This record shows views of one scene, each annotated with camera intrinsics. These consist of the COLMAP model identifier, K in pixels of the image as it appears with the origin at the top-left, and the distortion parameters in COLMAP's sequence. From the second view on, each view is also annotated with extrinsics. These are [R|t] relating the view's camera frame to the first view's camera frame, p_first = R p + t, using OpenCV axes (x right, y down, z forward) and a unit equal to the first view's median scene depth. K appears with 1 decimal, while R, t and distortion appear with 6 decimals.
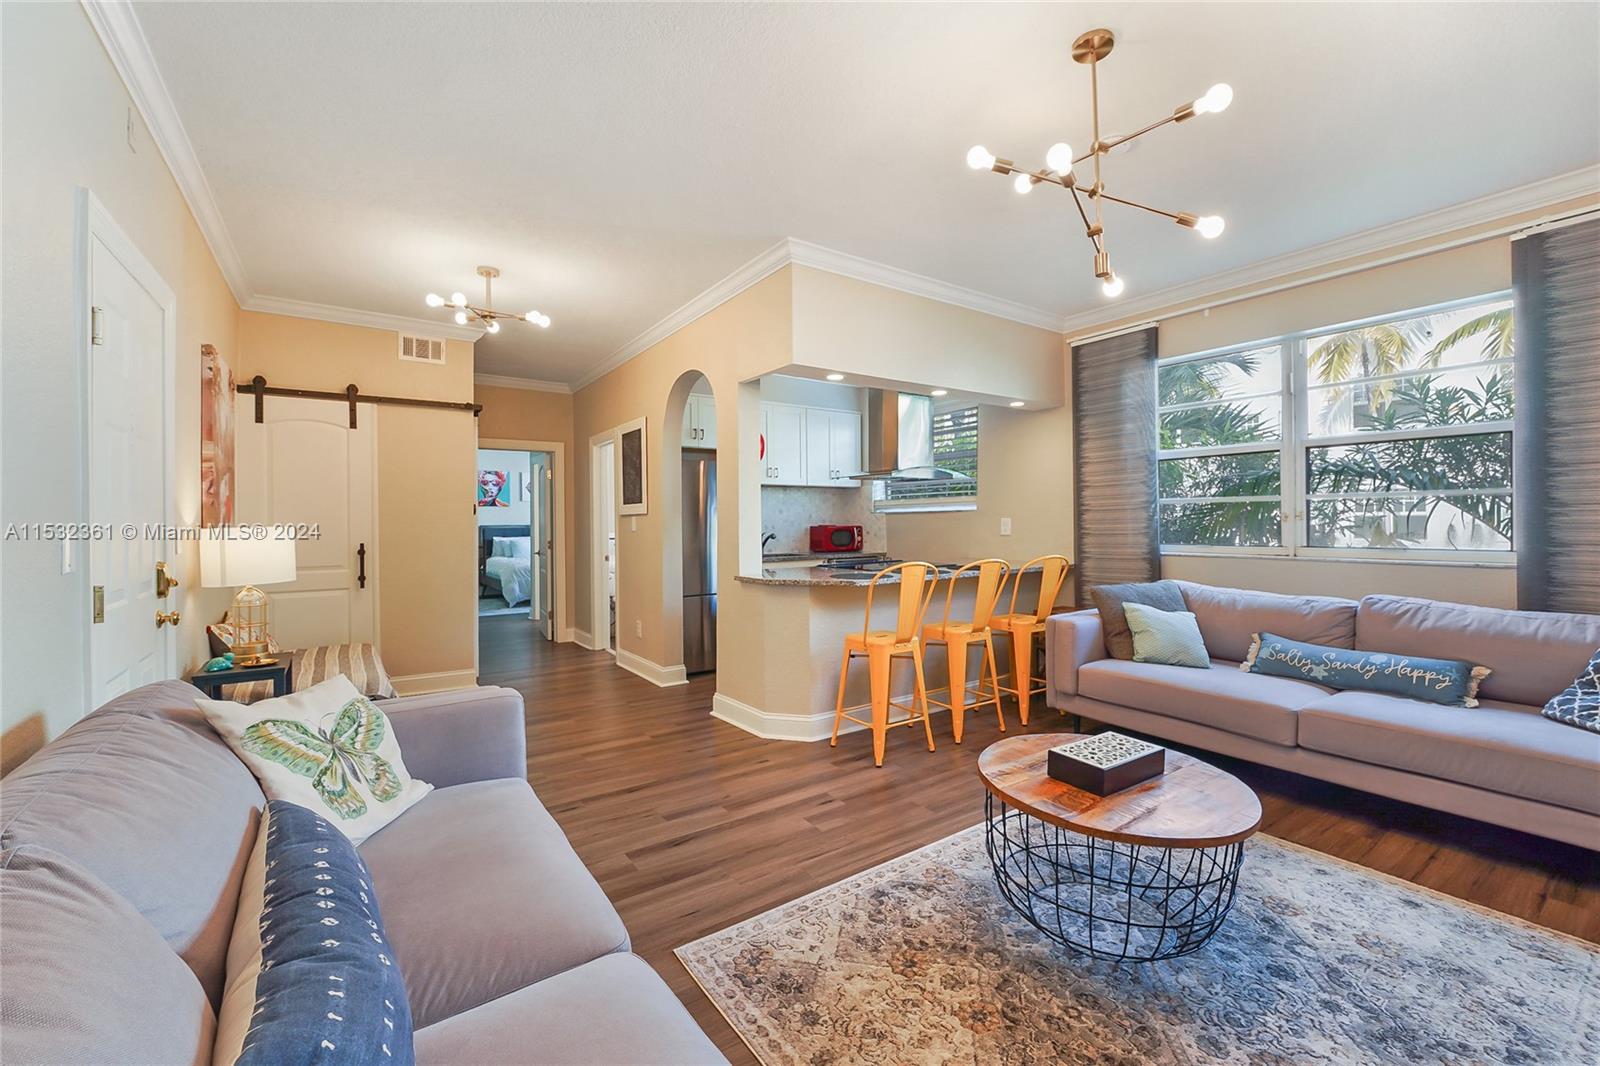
lens RADIAL K [[661.3, 0, 798.9], [0, 661.3, 523.7], [0, 0, 1]] dist [-0.032478, 0.011681]
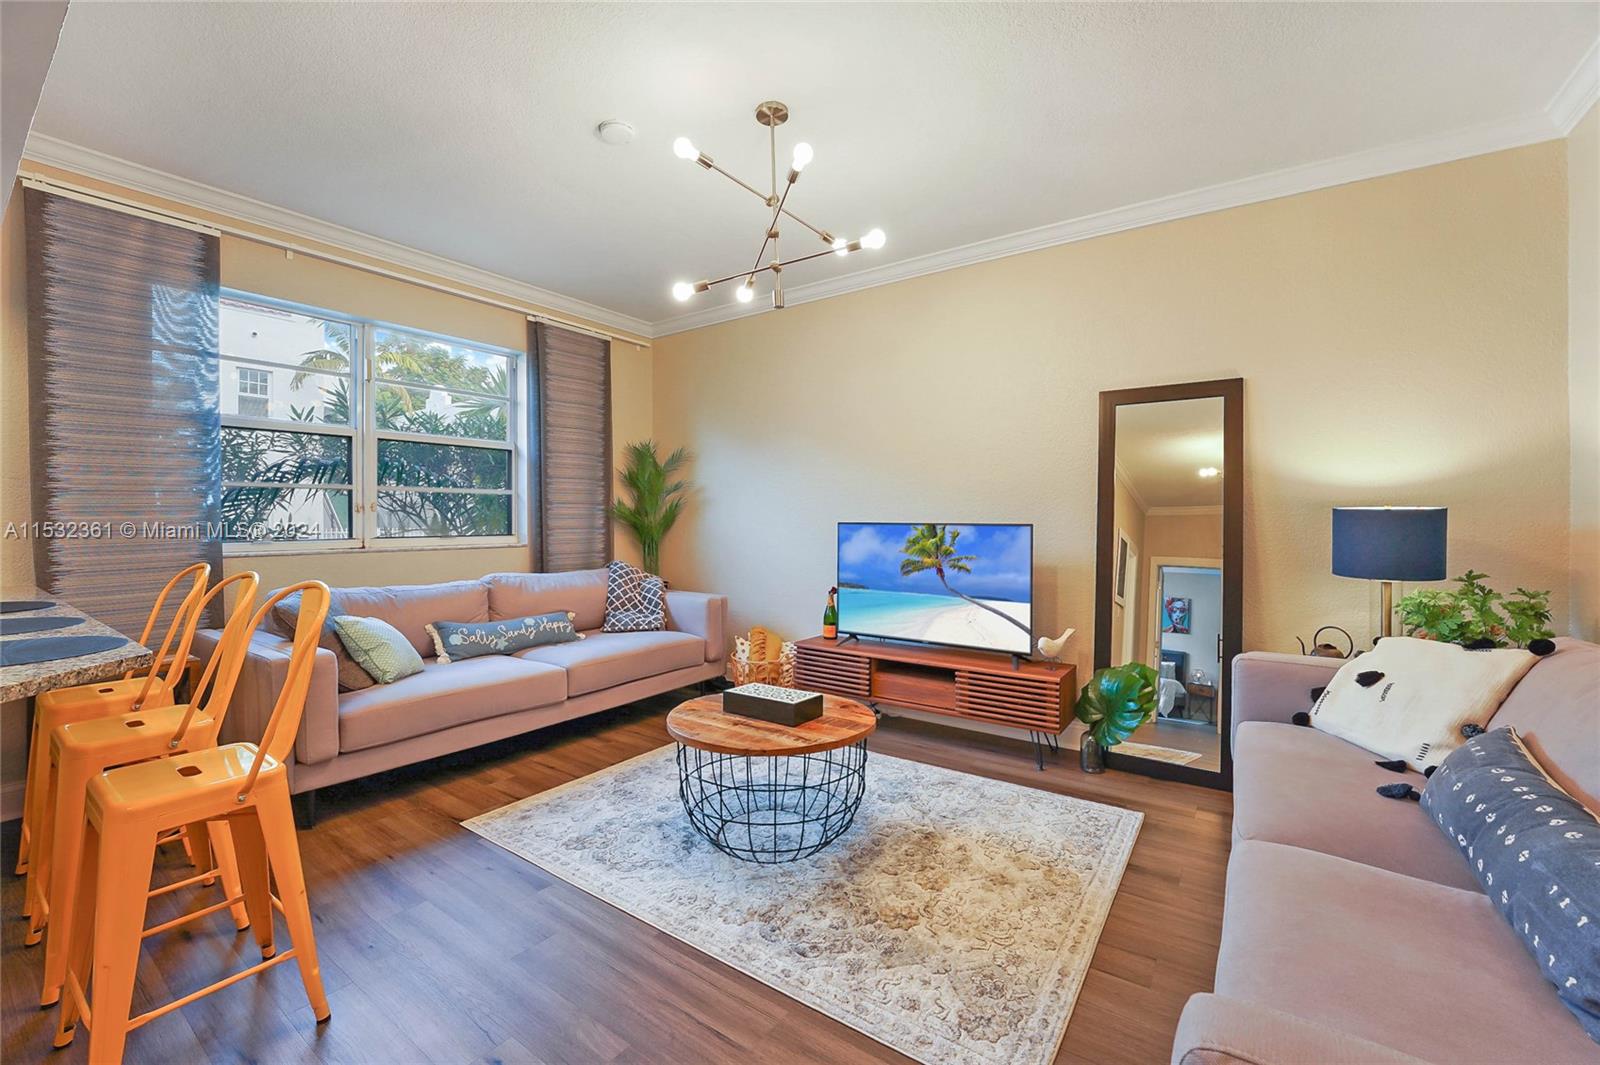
lens RADIAL K [[653.6, 0, 800.4], [0, 653.6, 519.0], [0, 0, 1]] dist [-0.015302, -0.000004]
pose [[-0.344853, 0.001130, 0.938656, -0.455081], [-0.000143, 0.999999, -0.001256, 0.008857], [-0.938657, -0.000568, -0.344852, 0.884560]]
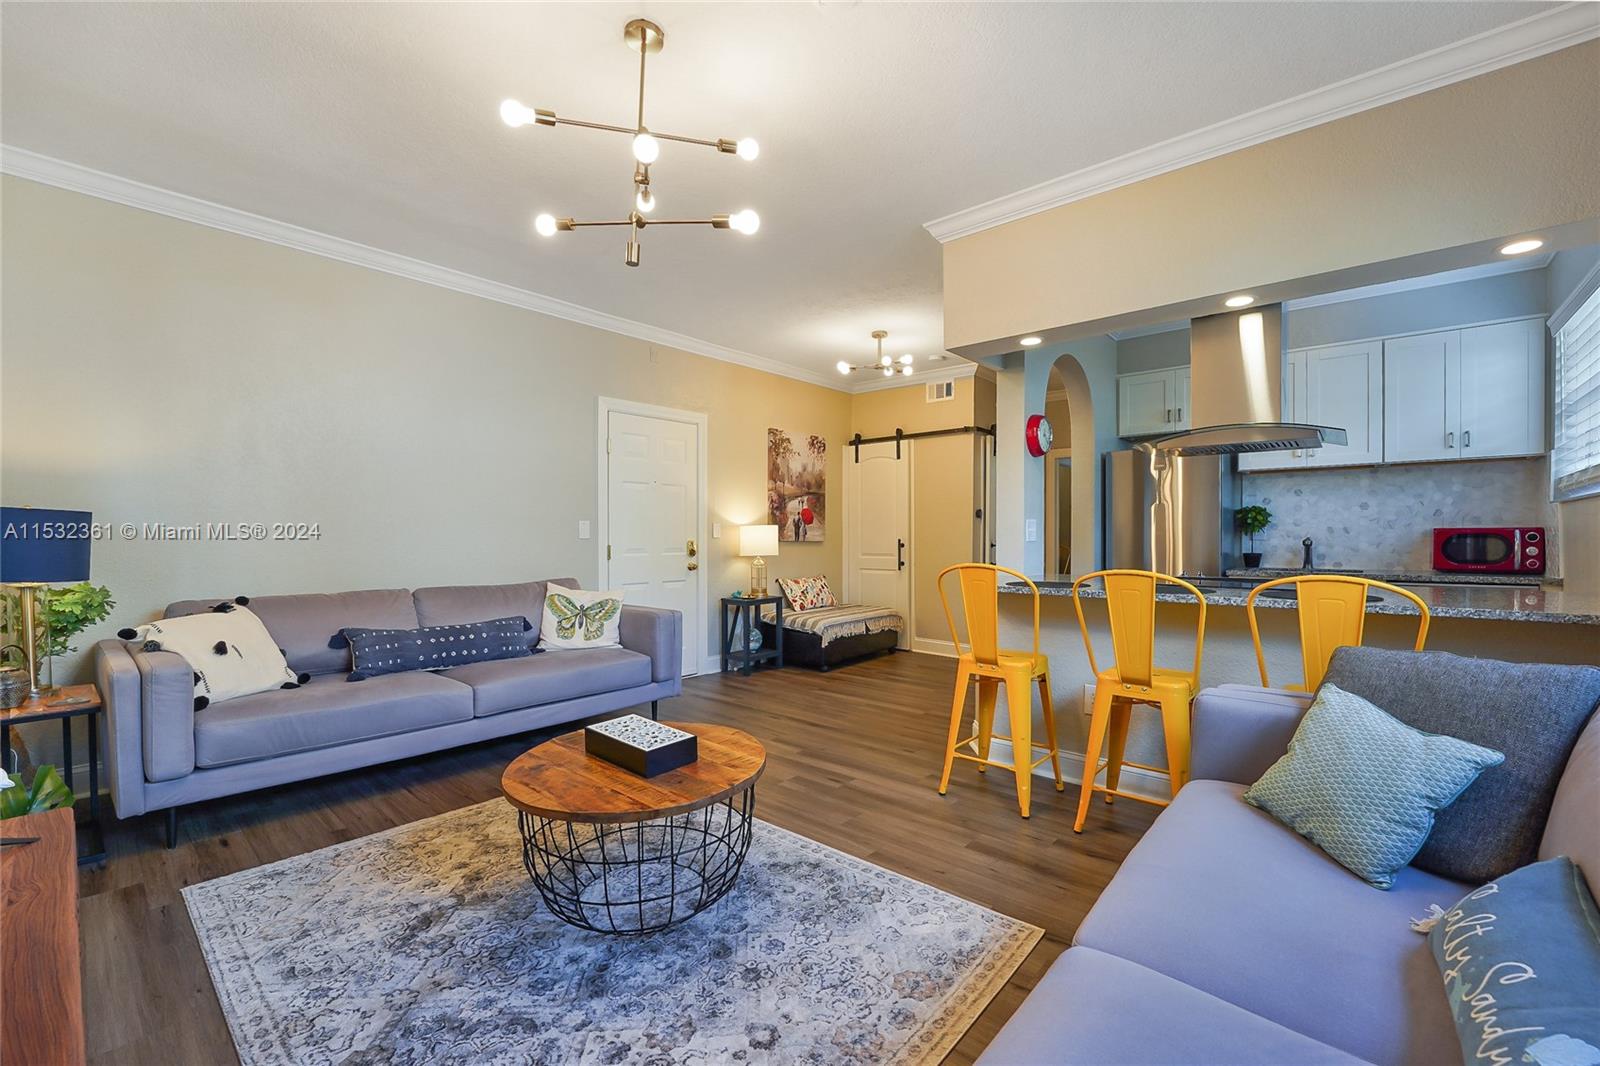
lens RADIAL K [[661.3, 0, 798.9], [0, 661.3, 523.7], [0, 0, 1]] dist [-0.032478, 0.011681]
pose [[0.243360, -0.009593, -0.969889, 0.982974], [-0.005290, 0.999923, -0.011217, 0.020787], [0.969922, 0.007860, 0.243290, 0.633504]]
